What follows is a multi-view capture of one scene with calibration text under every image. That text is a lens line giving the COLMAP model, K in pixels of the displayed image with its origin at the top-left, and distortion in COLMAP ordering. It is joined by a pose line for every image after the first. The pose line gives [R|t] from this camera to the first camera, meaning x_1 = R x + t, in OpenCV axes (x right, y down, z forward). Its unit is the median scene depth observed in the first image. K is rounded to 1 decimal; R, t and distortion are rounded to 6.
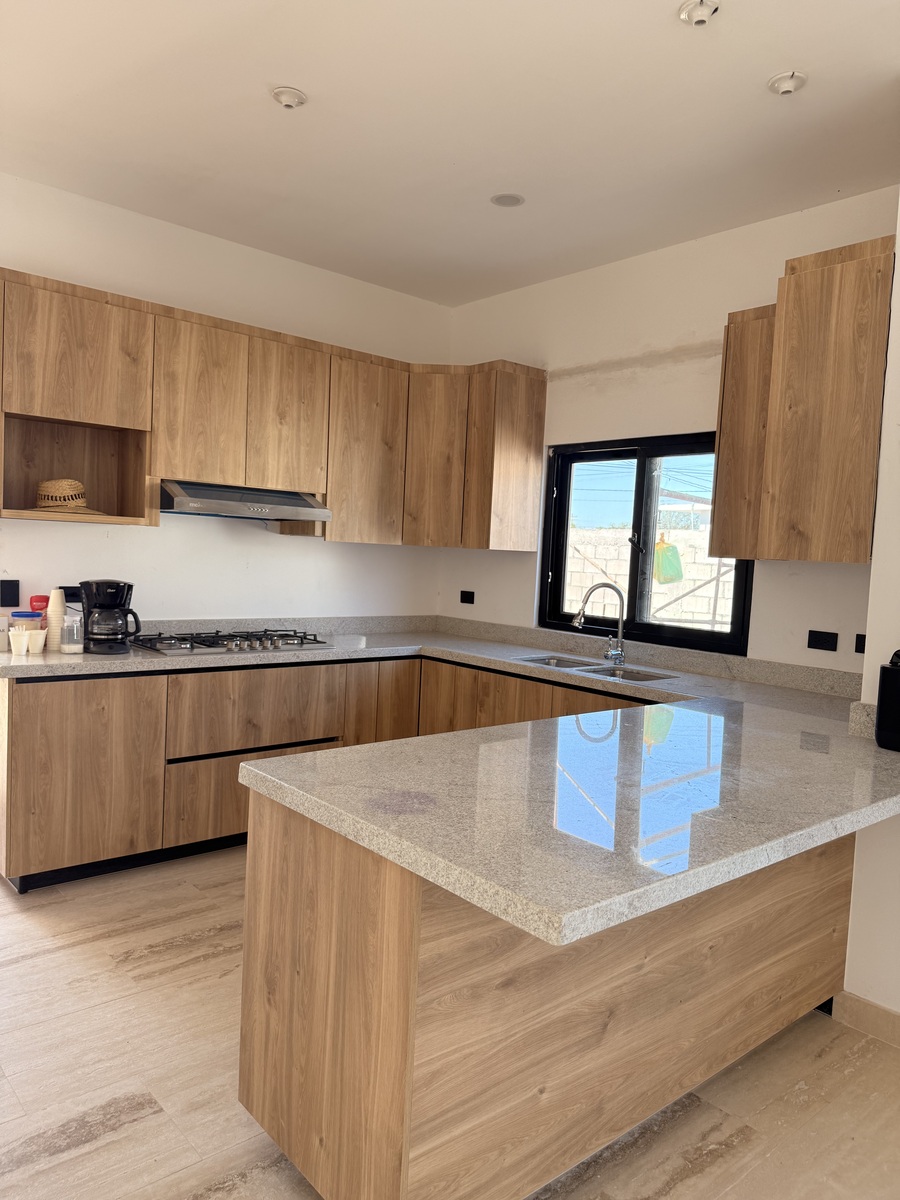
lens RADIAL K [[846.3, 0, 466.3], [0, 846.3, 611.4], [0, 0, 1]] dist [0.048907, -0.066036]
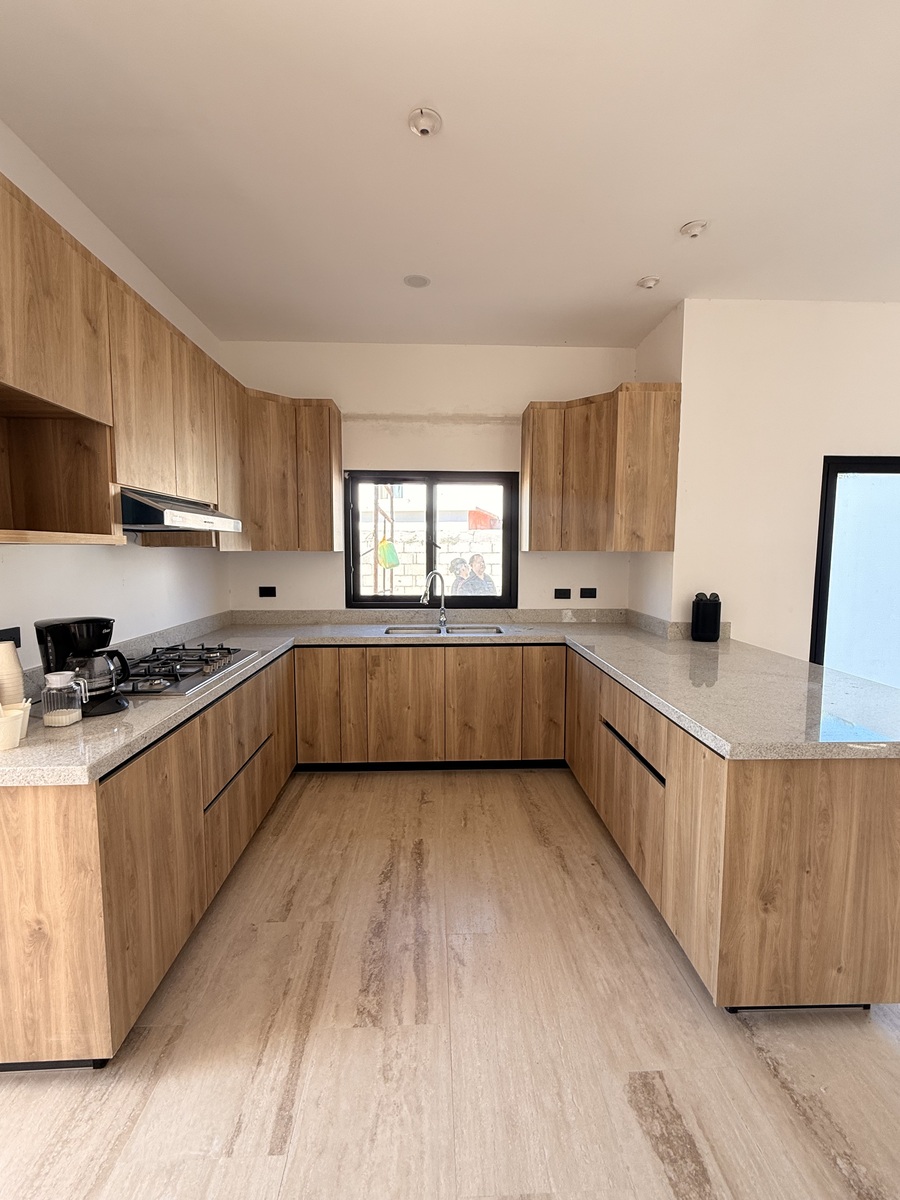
lens RADIAL K [[533.2, 0, 451.1], [0, 533.2, 600.5], [0, 0, 1]] dist [-0.002363, 0.001880]
pose [[0.629171, -0.119463, 0.768031, -0.565879], [0.082998, 0.992794, 0.086431, -0.065019], [-0.772823, 0.009365, 0.634553, 0.433462]]
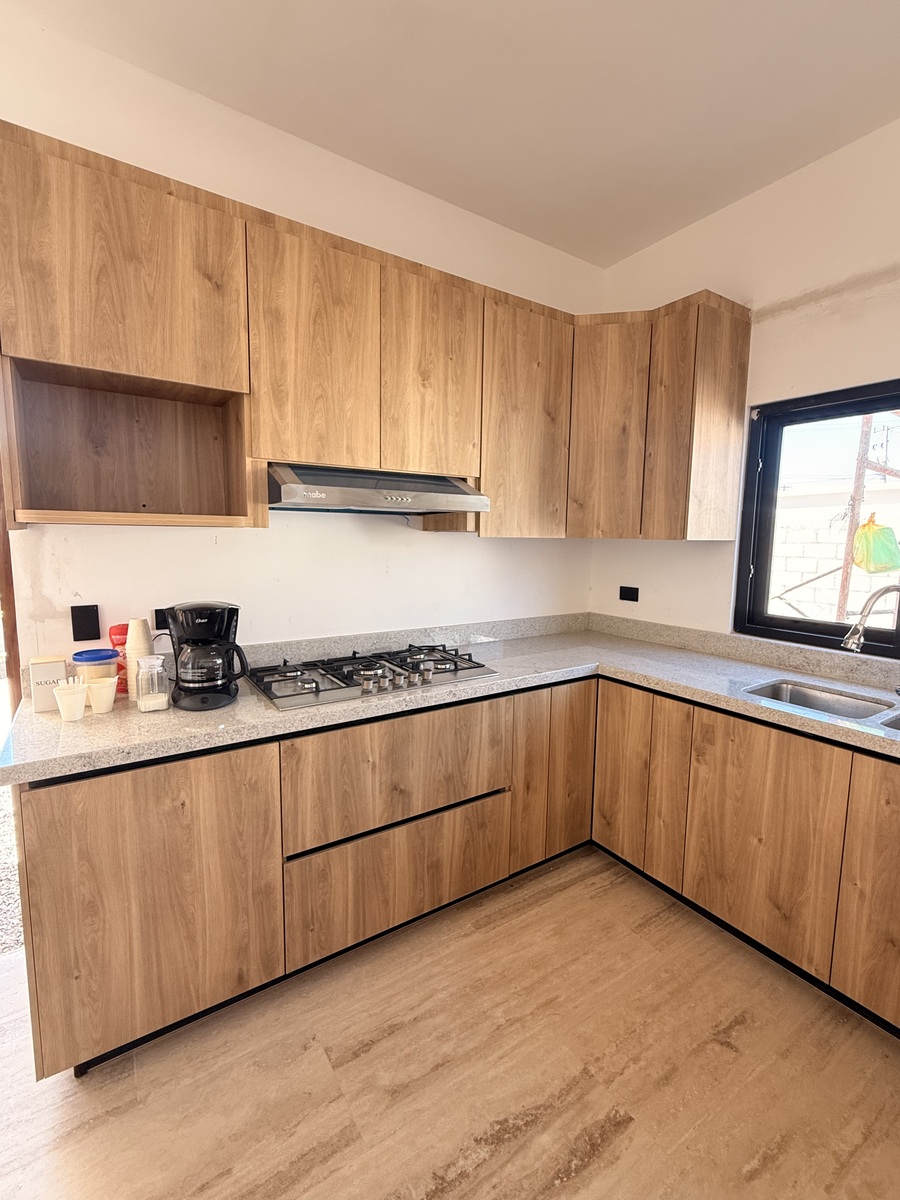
lens RADIAL K [[533.2, 0, 455.8], [0, 533.2, 599.9], [0, 0, 1]] dist [-0.002363, 0.001880]
pose [[0.990805, -0.019421, -0.133899, -0.141373], [0.025603, 0.998677, 0.044603, -0.054070], [0.132856, -0.047621, 0.989991, 0.568818]]
